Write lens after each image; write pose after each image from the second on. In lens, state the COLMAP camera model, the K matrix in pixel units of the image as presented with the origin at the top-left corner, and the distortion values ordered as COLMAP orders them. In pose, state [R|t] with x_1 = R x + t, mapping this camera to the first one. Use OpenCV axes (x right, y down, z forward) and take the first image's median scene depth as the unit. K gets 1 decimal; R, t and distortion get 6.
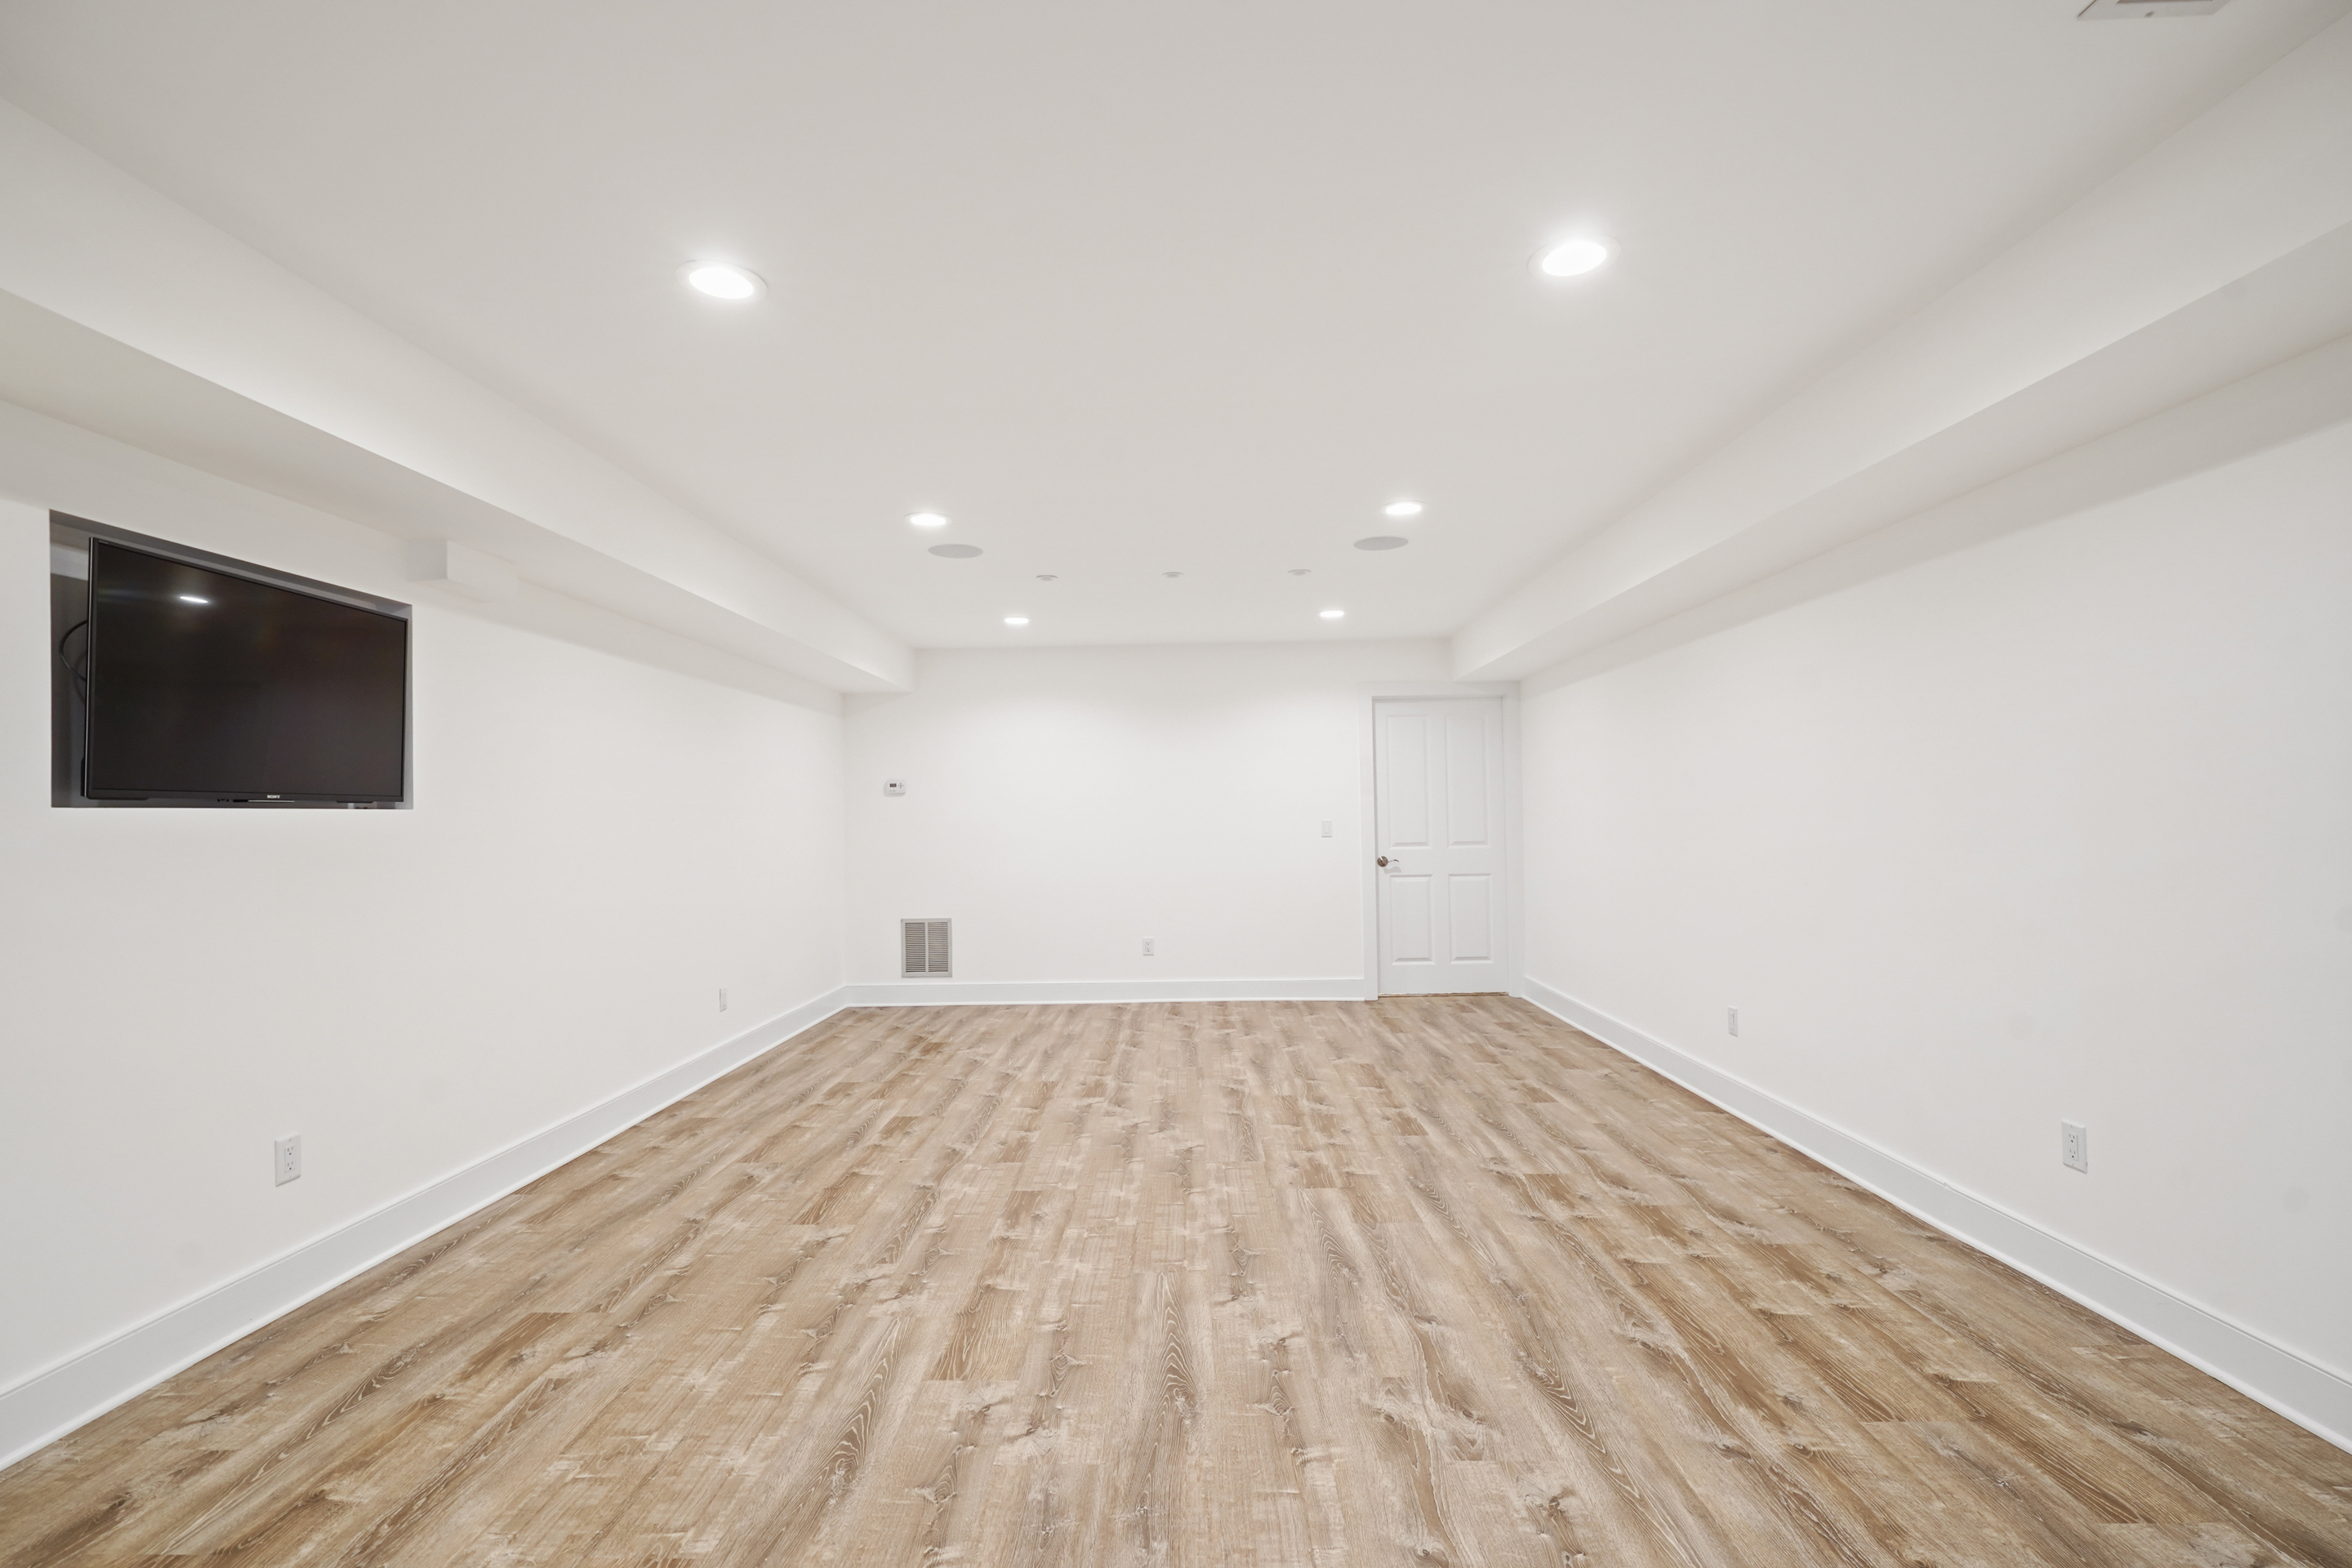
lens RADIAL K [[1081.6, 0, 1159.3], [0, 1081.6, 796.8], [0, 0, 1]] dist [0.003248, 0.001392]
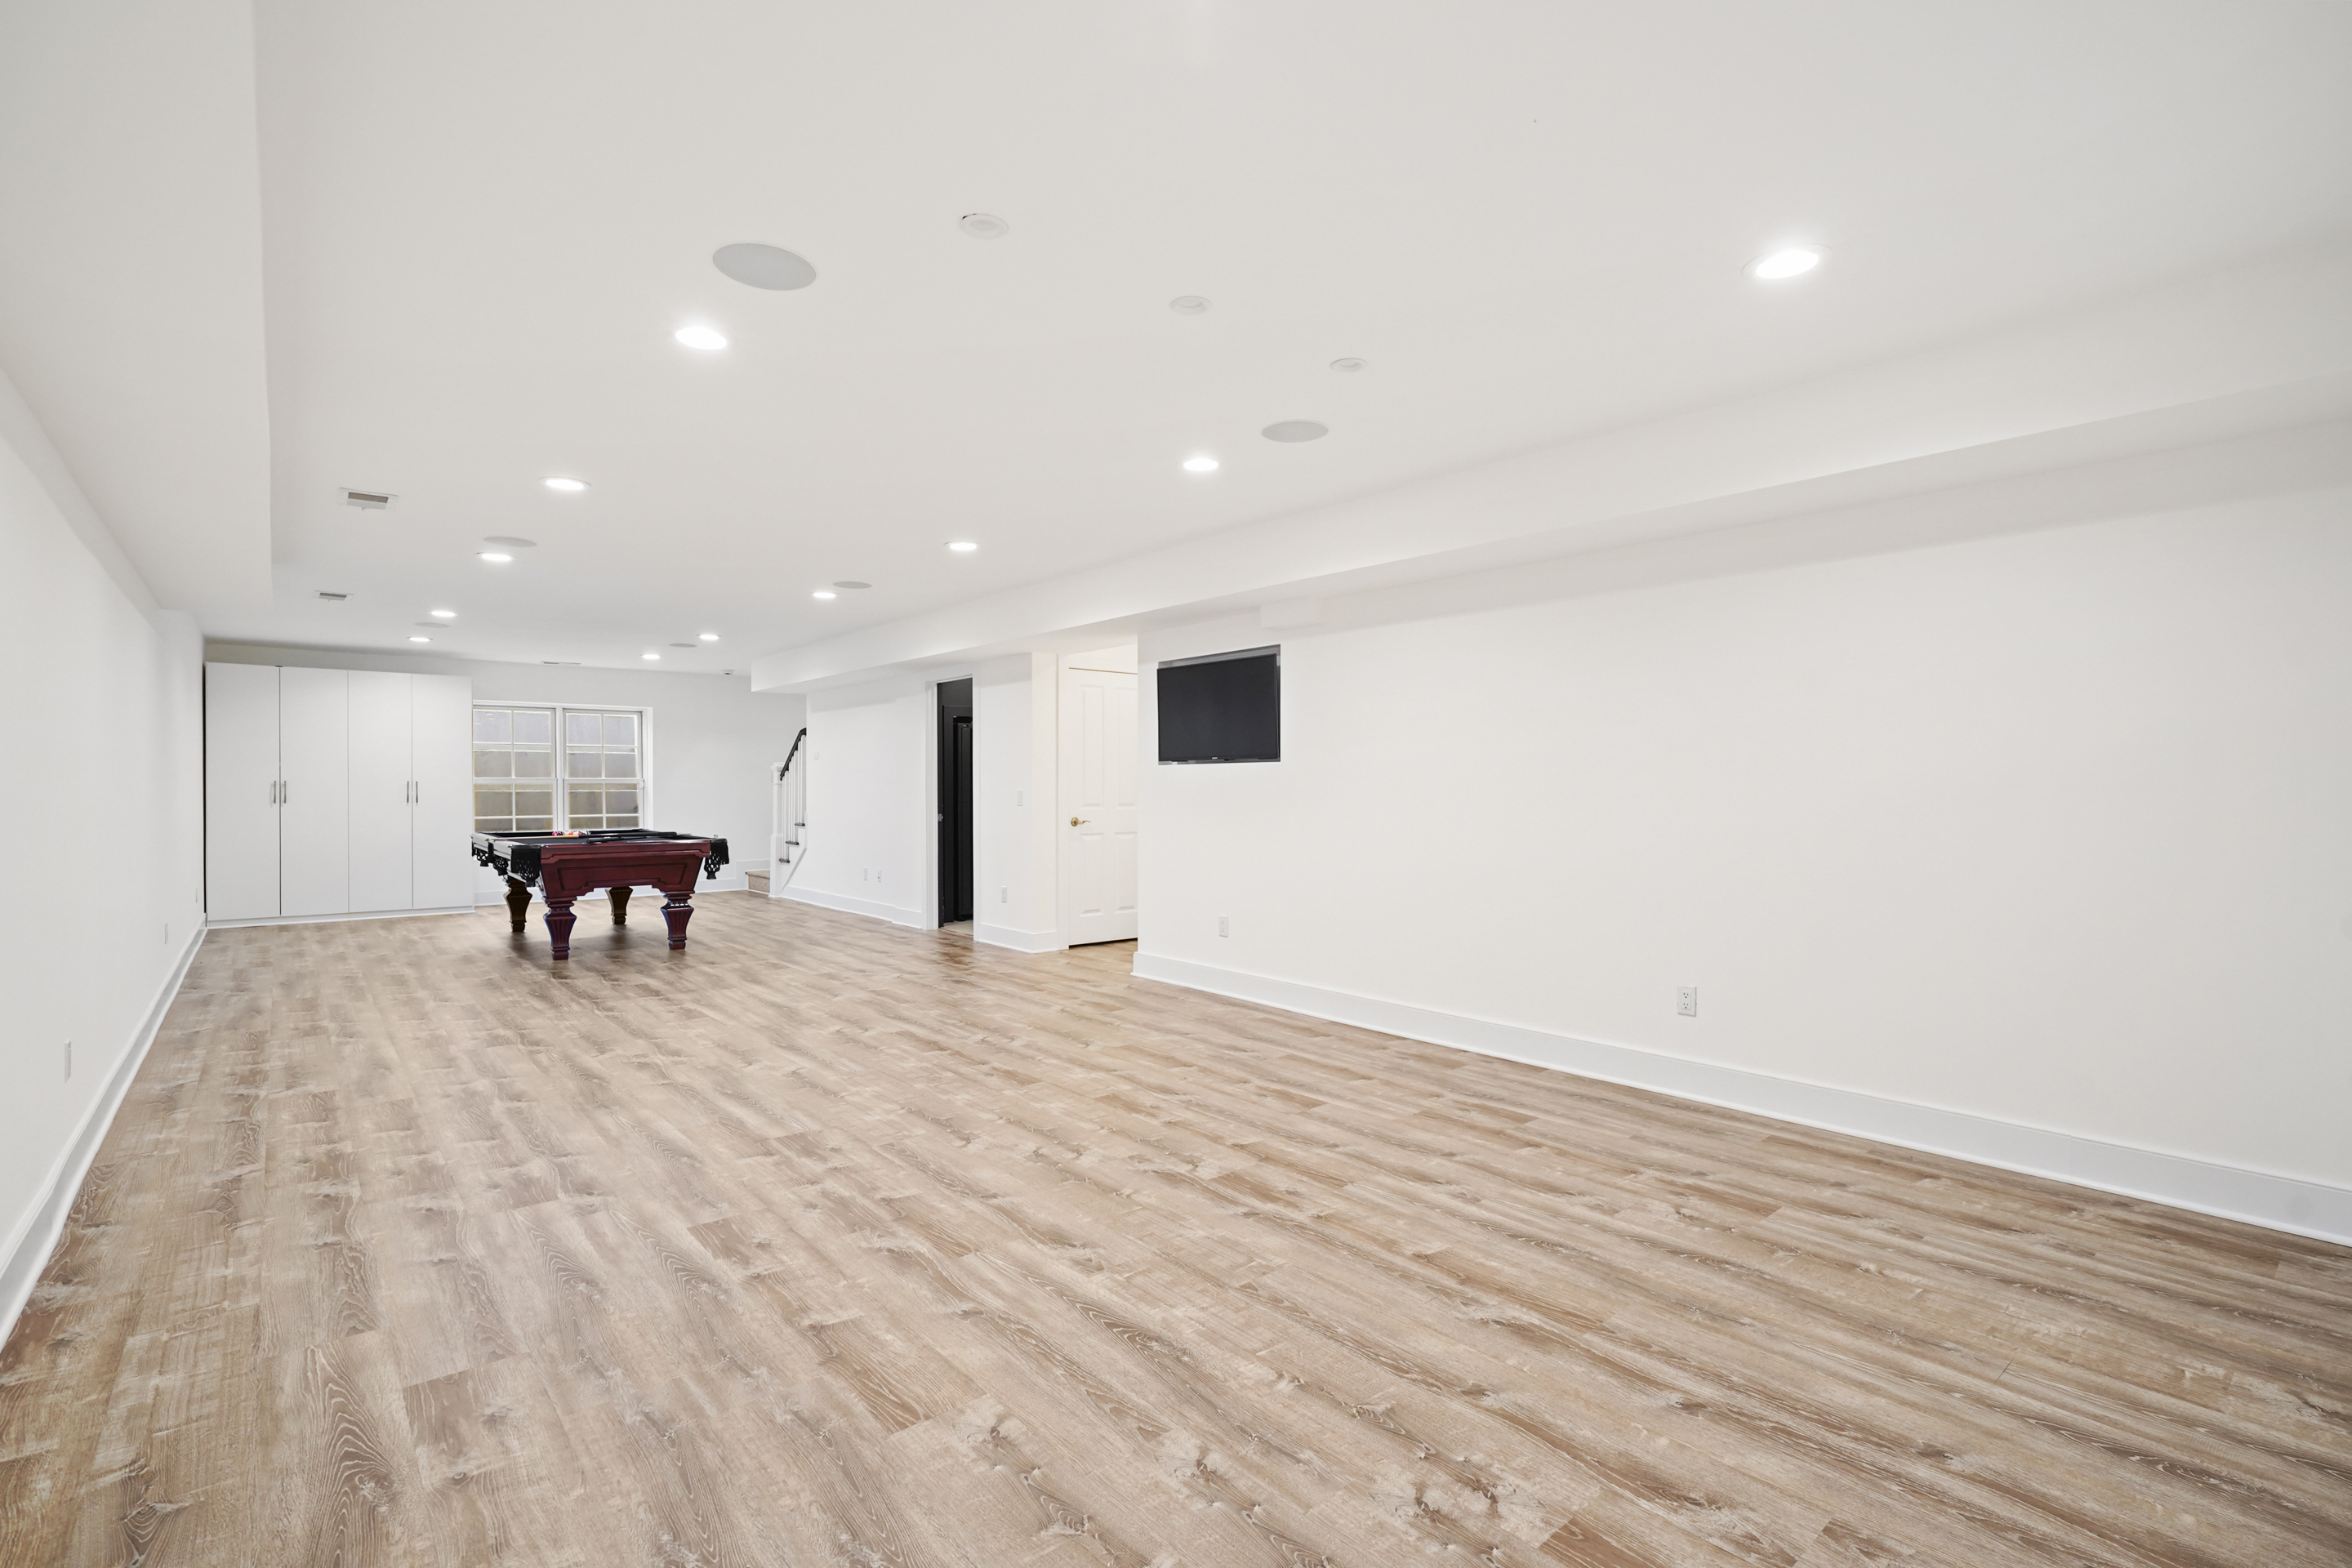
lens RADIAL K [[1081.6, 0, 1158.5], [0, 1081.6, 778.0], [0, 0, 1]] dist [0.003248, 0.001392]
pose [[-0.757975, 0.010324, -0.652201, 0.490103], [0.024868, 0.999605, -0.013077, 0.045893], [0.651809, -0.026131, -0.757933, 1.805375]]
